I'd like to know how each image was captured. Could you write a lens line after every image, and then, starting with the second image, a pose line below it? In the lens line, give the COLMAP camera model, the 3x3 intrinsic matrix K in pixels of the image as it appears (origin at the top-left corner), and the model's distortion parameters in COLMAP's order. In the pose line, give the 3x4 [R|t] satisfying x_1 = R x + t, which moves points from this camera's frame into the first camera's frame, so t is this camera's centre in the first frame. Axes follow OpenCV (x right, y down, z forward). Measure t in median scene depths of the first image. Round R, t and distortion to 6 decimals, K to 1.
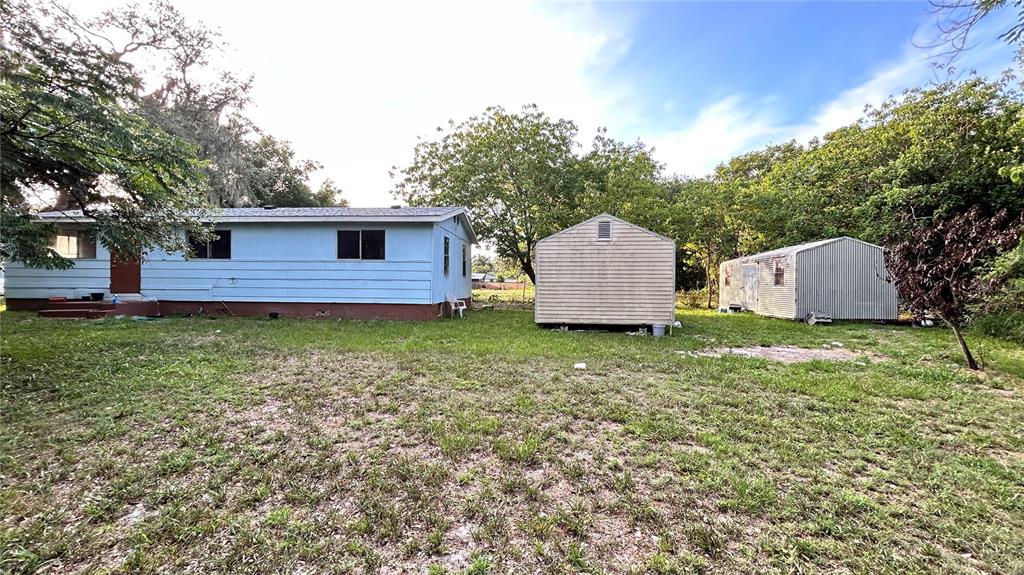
lens RADIAL K [[413.4, 0, 509.9], [0, 413.4, 284.7], [0, 0, 1]] dist [0.000082, 0.000620]
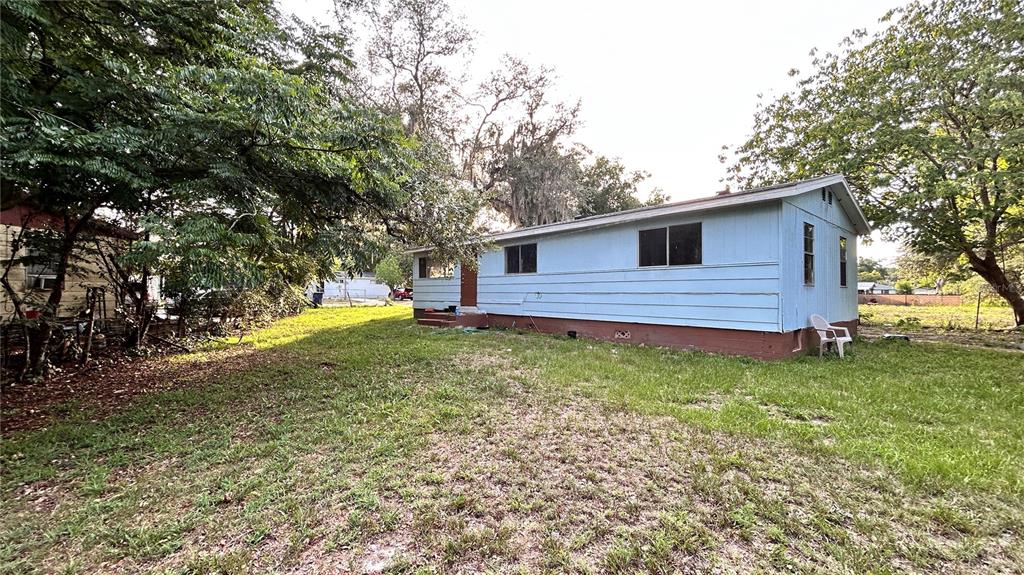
lens RADIAL K [[413.4, 0, 509.0], [0, 413.4, 286.9], [0, 0, 1]] dist [0.000082, 0.000620]
pose [[0.709573, -0.017087, -0.704425, -0.027891], [-0.000579, 0.999691, -0.024833, -0.003304], [0.704632, 0.018029, 0.709344, 0.187384]]
